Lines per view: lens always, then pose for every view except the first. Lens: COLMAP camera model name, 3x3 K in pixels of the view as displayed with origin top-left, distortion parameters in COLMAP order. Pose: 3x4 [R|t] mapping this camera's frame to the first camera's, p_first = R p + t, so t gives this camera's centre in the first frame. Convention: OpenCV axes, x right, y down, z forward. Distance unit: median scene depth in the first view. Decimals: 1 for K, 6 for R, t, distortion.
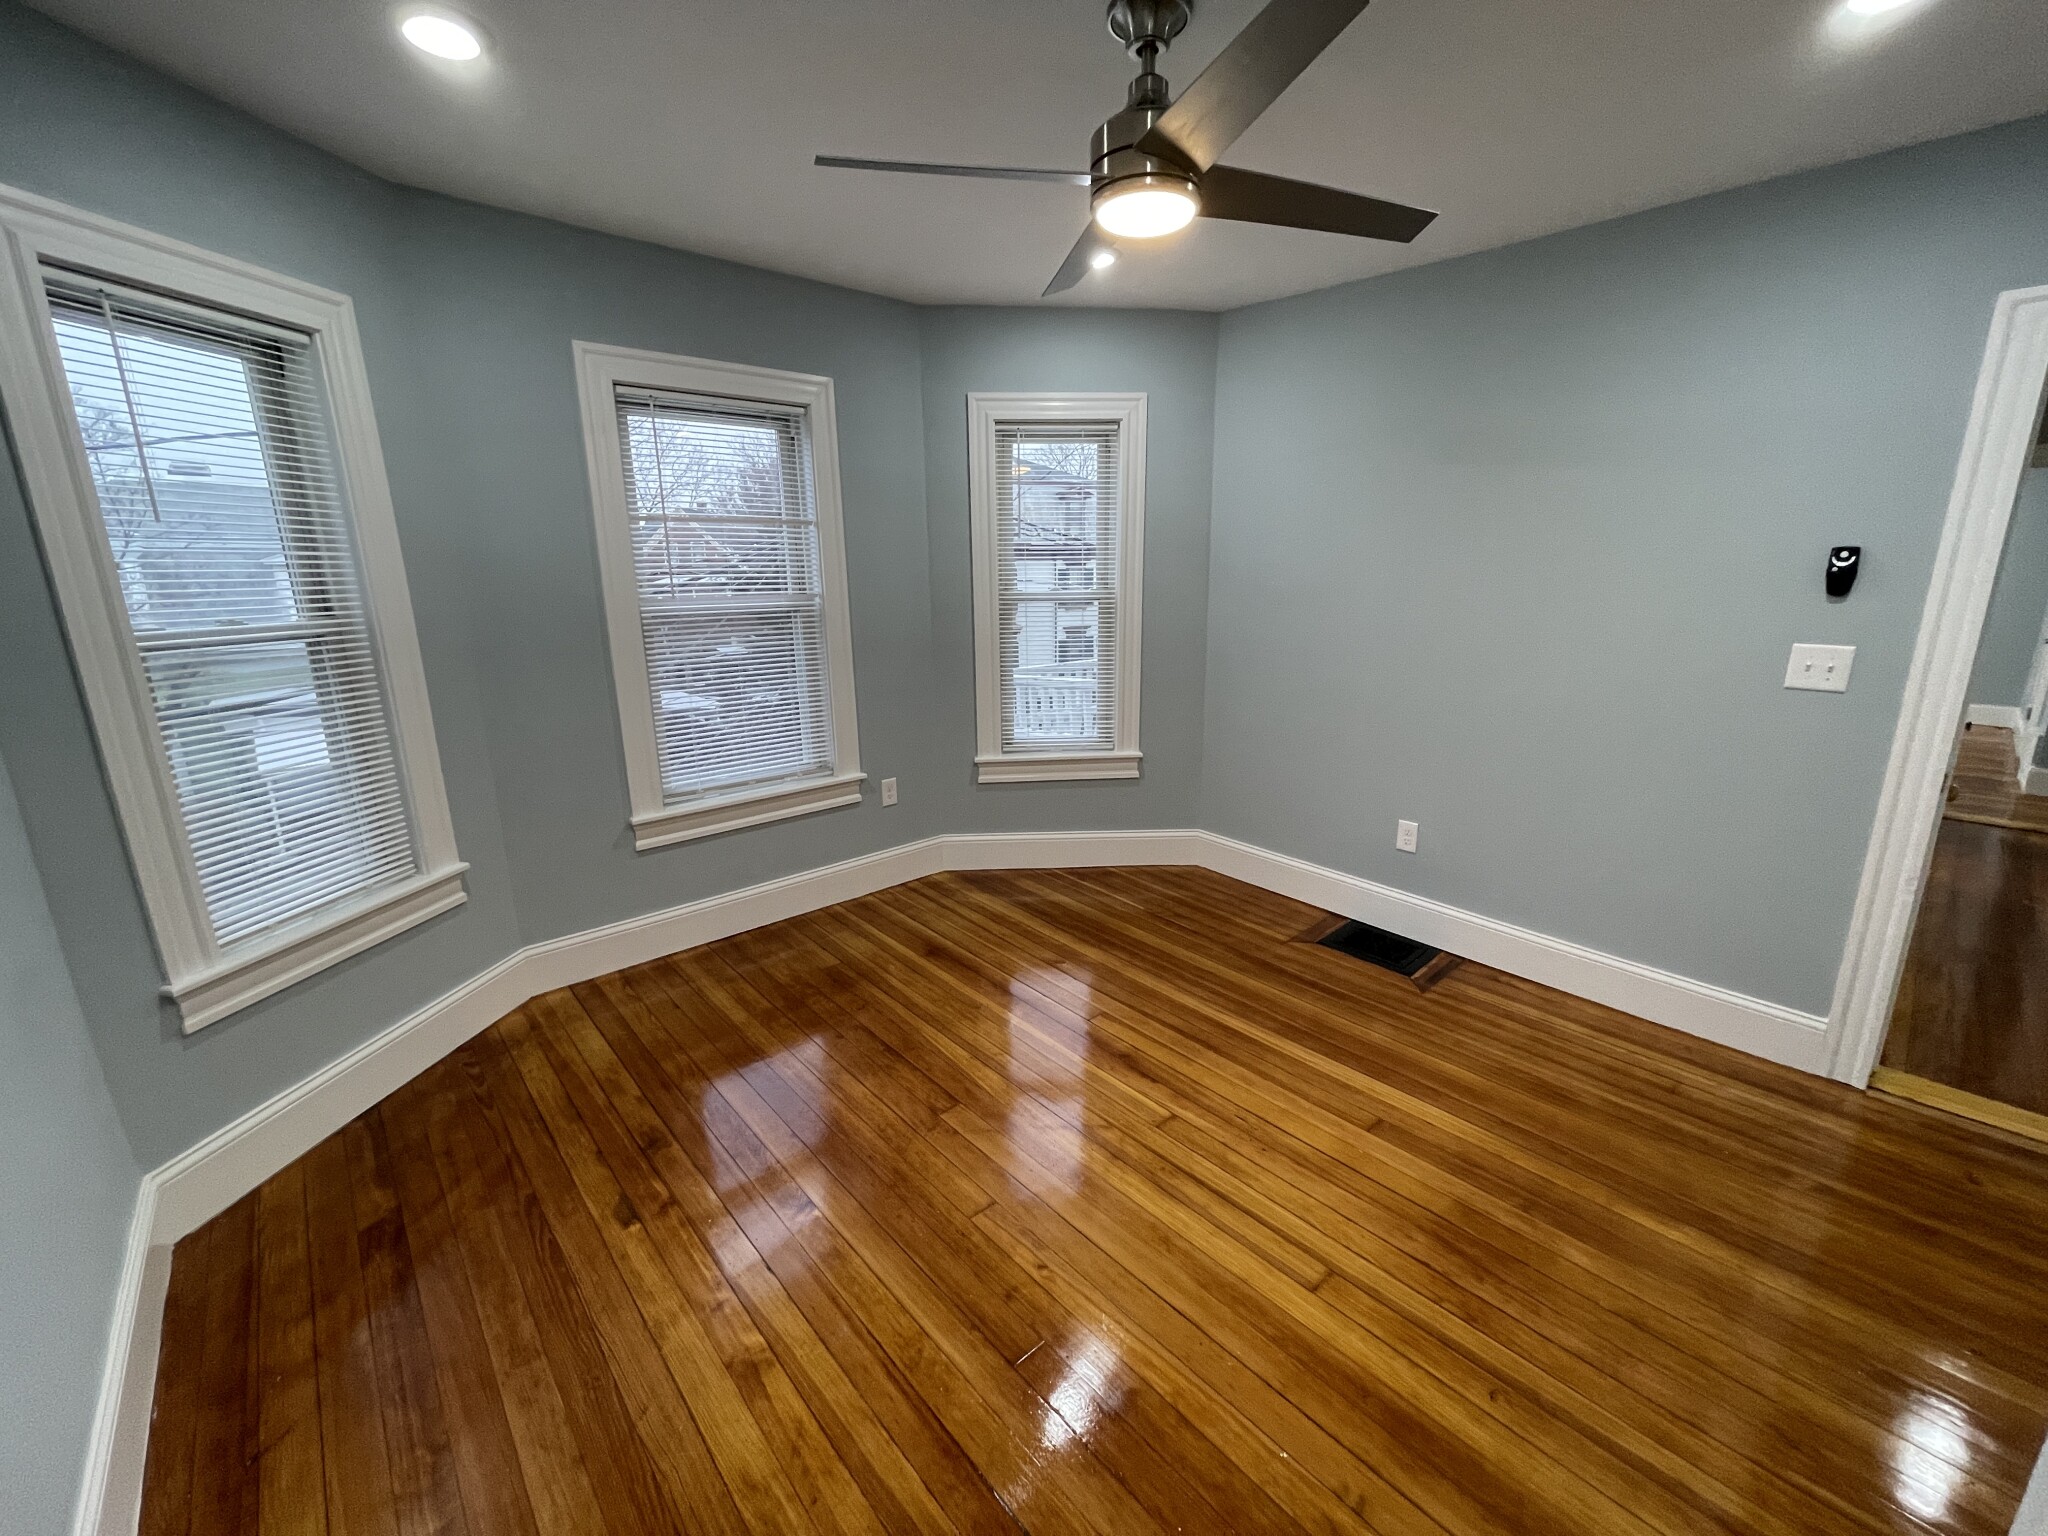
lens RADIAL K [[823.9, 0, 1019.8], [0, 823.9, 768.7], [0, 0, 1]] dist [-0.001507, 0.000403]
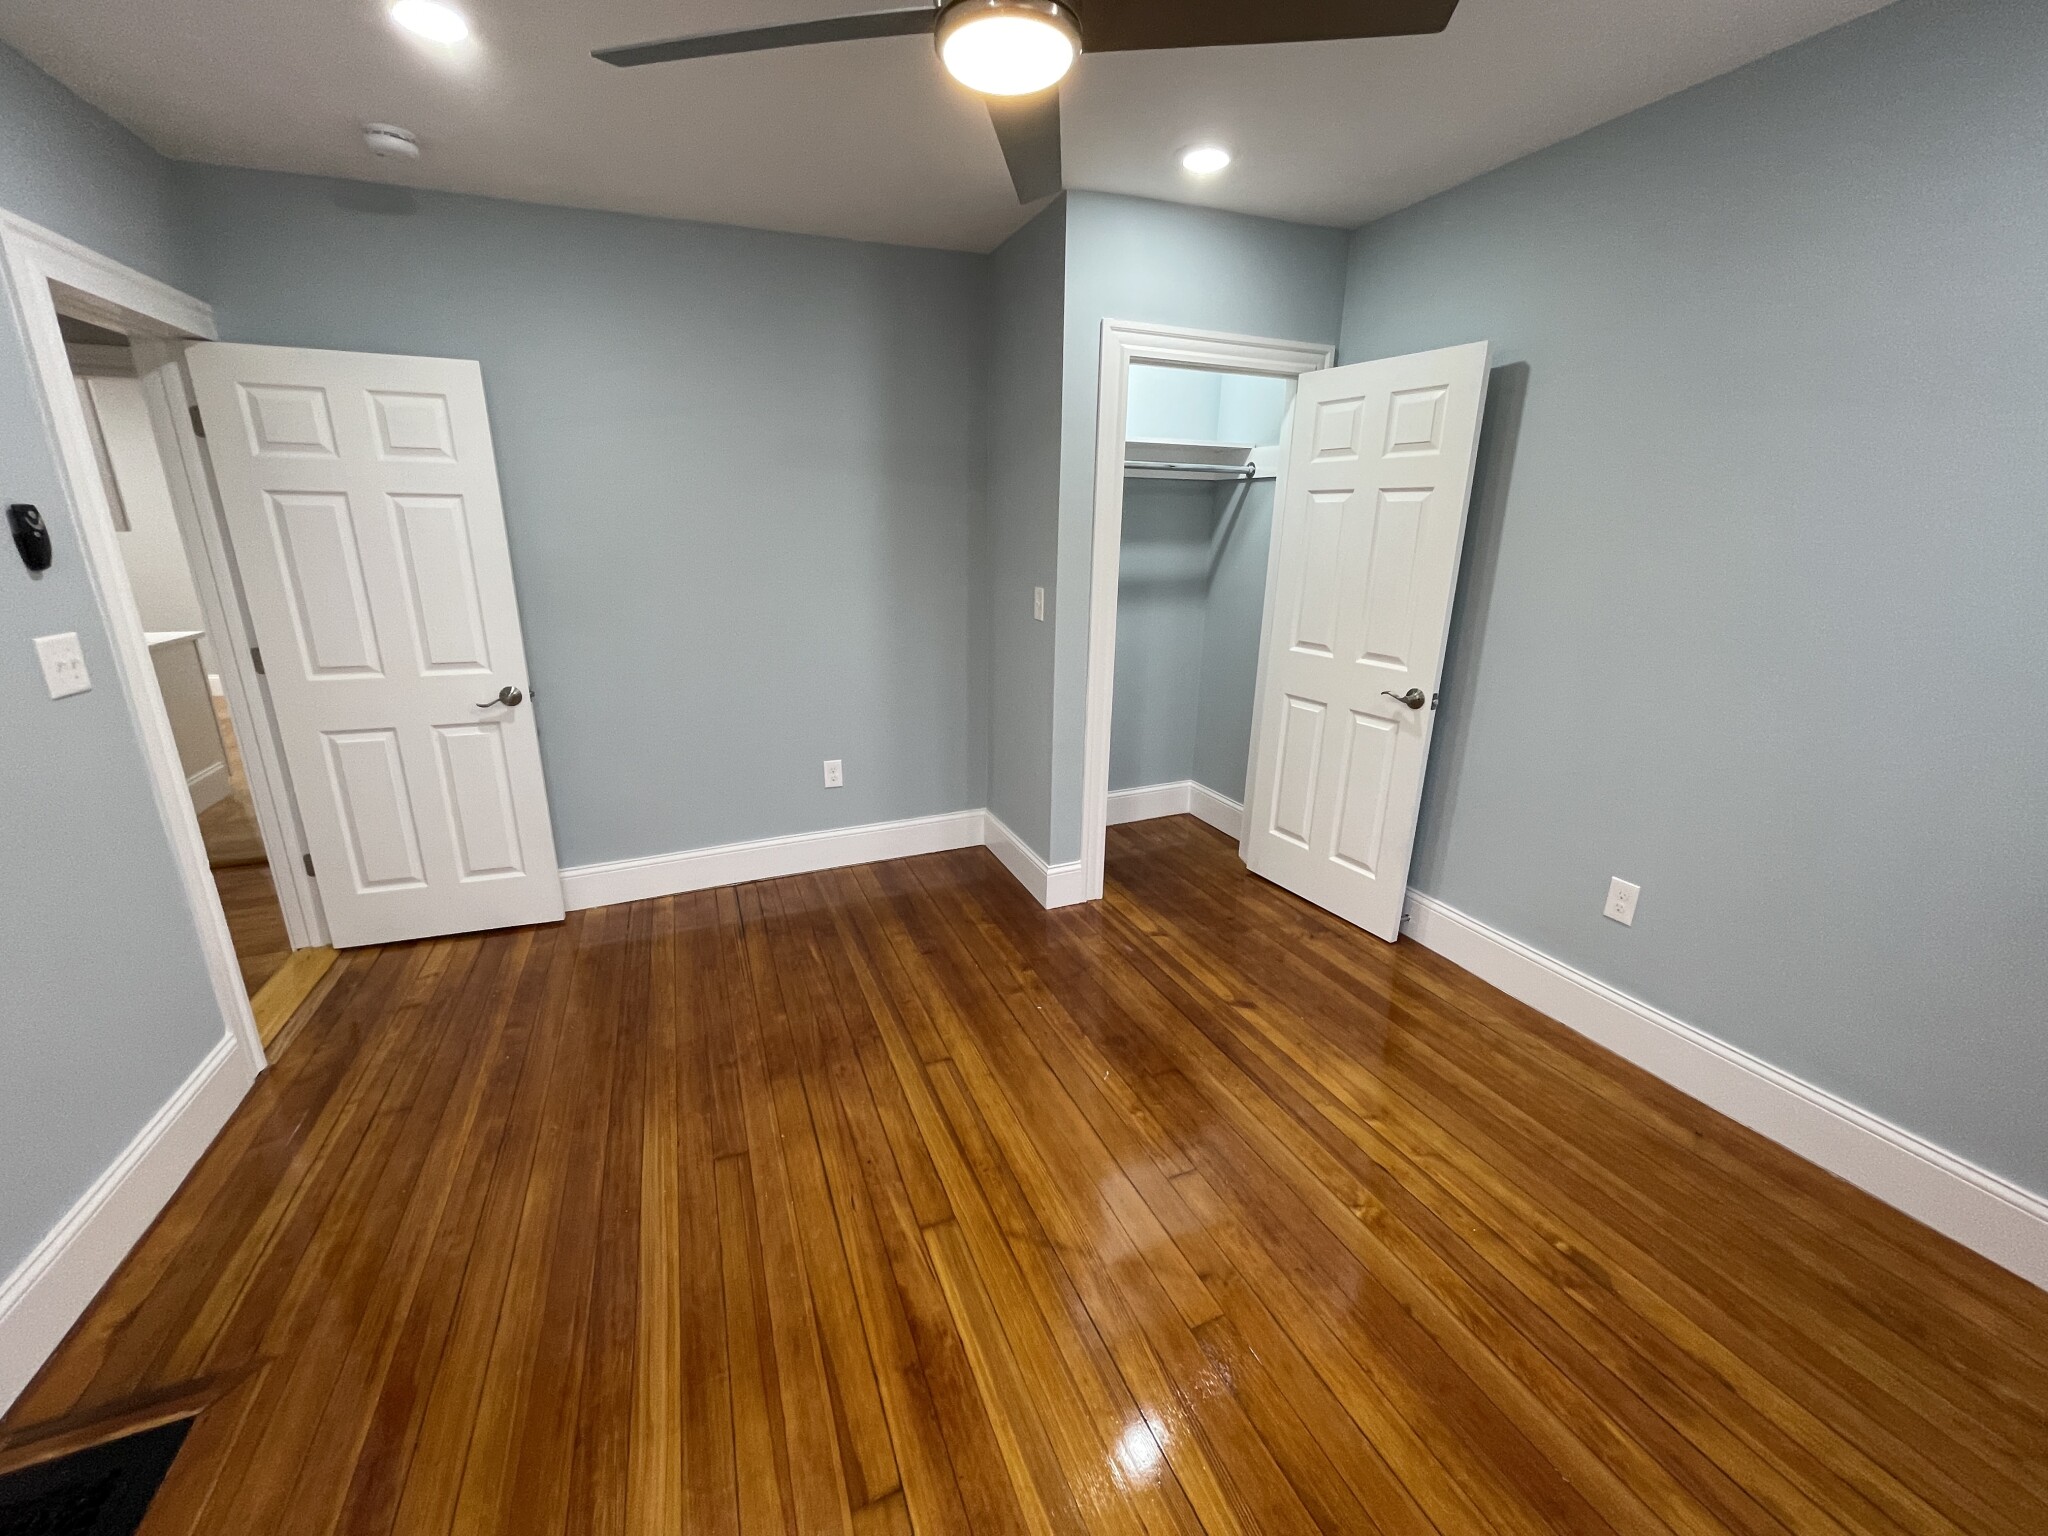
lens RADIAL K [[823.9, 0, 1019.8], [0, 823.9, 768.7], [0, 0, 1]] dist [-0.001507, 0.000403]
pose [[-0.942361, -0.092491, 0.321560, -0.112479], [0.082056, 0.867805, 0.490083, -0.335612], [-0.324380, 0.488221, -0.810196, 1.357887]]
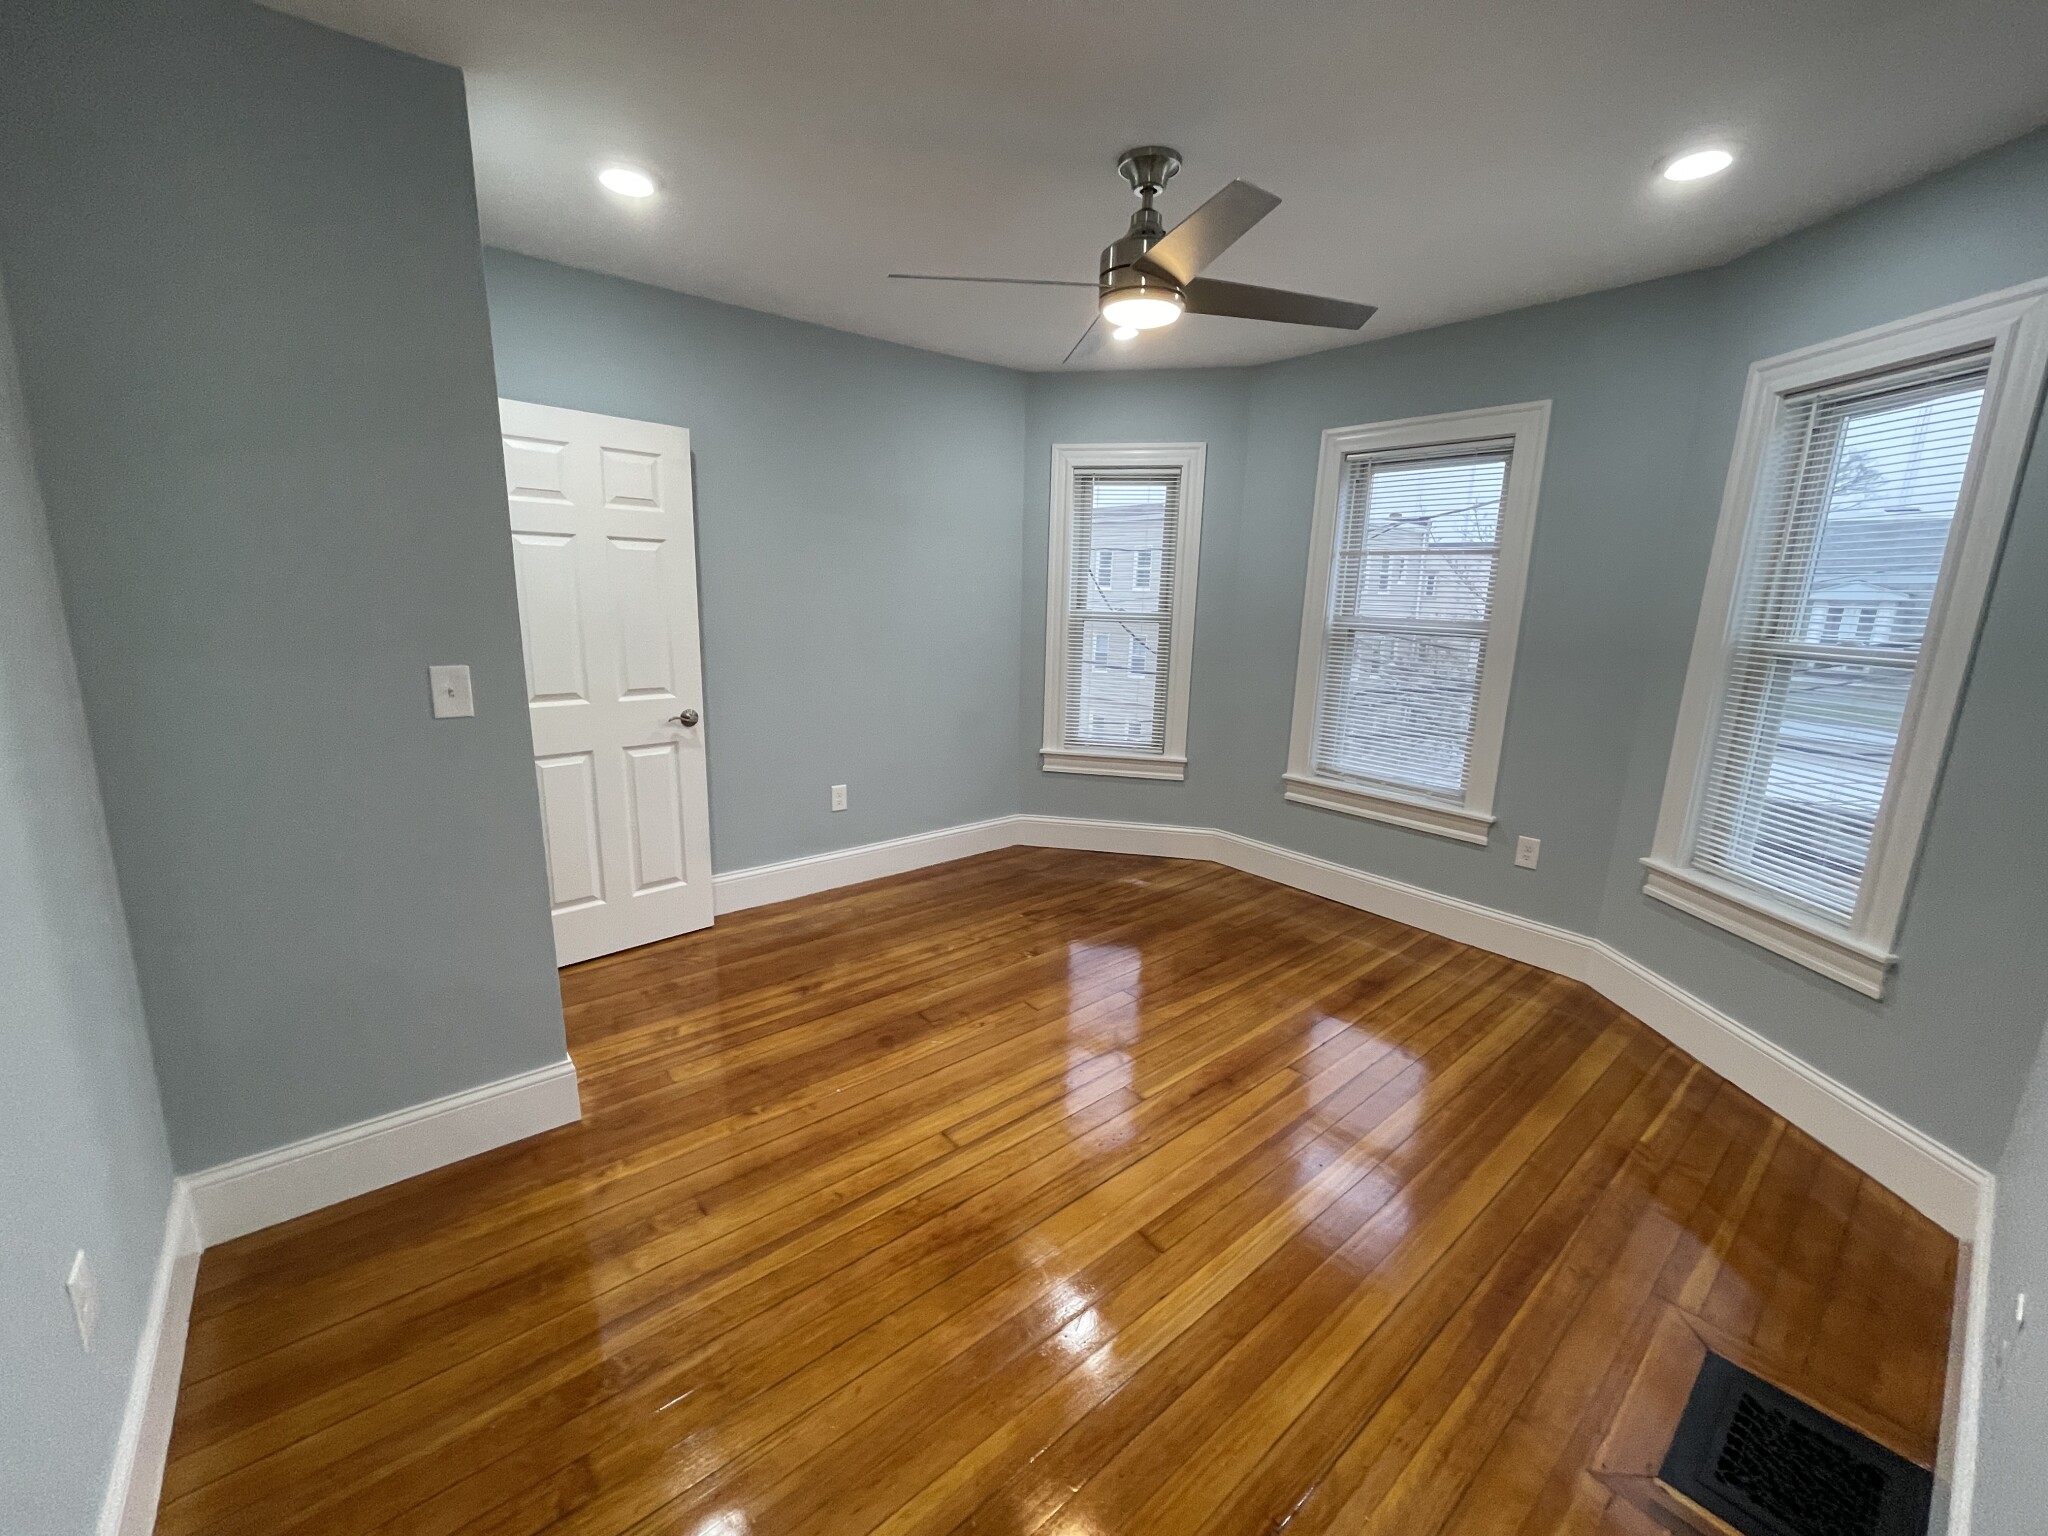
lens RADIAL K [[823.9, 0, 1019.8], [0, 823.9, 768.7], [0, 0, 1]] dist [-0.001507, 0.000403]
pose [[-0.037168, 0.225581, -0.973515, 1.105142], [-0.263738, 0.937434, 0.227290, -0.177730], [0.963878, 0.265201, 0.024651, 0.686476]]
